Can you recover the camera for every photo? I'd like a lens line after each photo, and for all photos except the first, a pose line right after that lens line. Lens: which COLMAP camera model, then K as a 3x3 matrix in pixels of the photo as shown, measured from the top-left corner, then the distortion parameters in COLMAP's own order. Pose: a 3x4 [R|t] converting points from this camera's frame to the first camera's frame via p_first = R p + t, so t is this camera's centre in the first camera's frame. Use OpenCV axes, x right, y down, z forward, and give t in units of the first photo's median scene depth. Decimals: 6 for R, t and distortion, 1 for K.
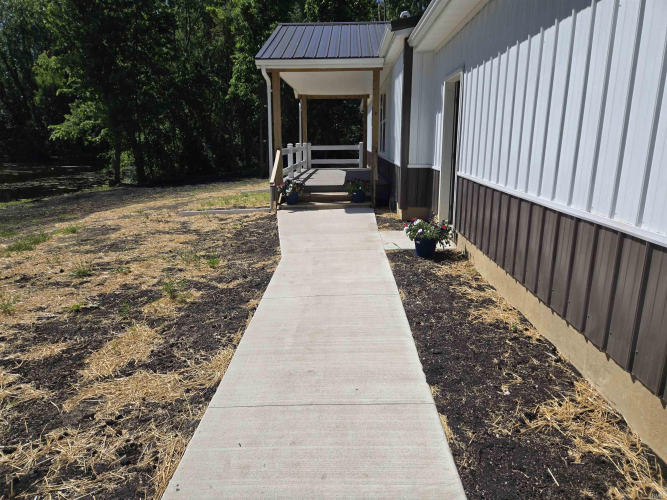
lens RADIAL K [[445.6, 0, 332.0], [0, 445.6, 248.7], [0, 0, 1]] dist [0.057879, -0.041938]
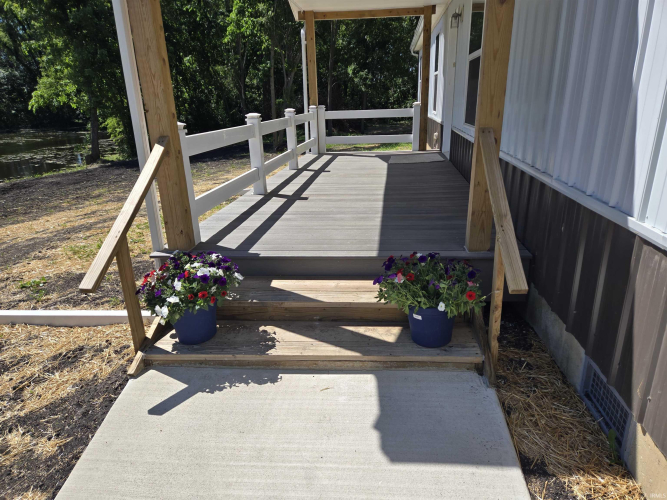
lens RADIAL K [[445.6, 0, 338.1], [0, 445.6, 251.3], [0, 0, 1]] dist [0.057879, -0.041938]
pose [[0.996528, 0.006210, -0.083030, 0.015718], [0.001684, 0.995508, 0.094666, -0.110592], [0.083245, -0.094477, 0.992041, 0.437383]]
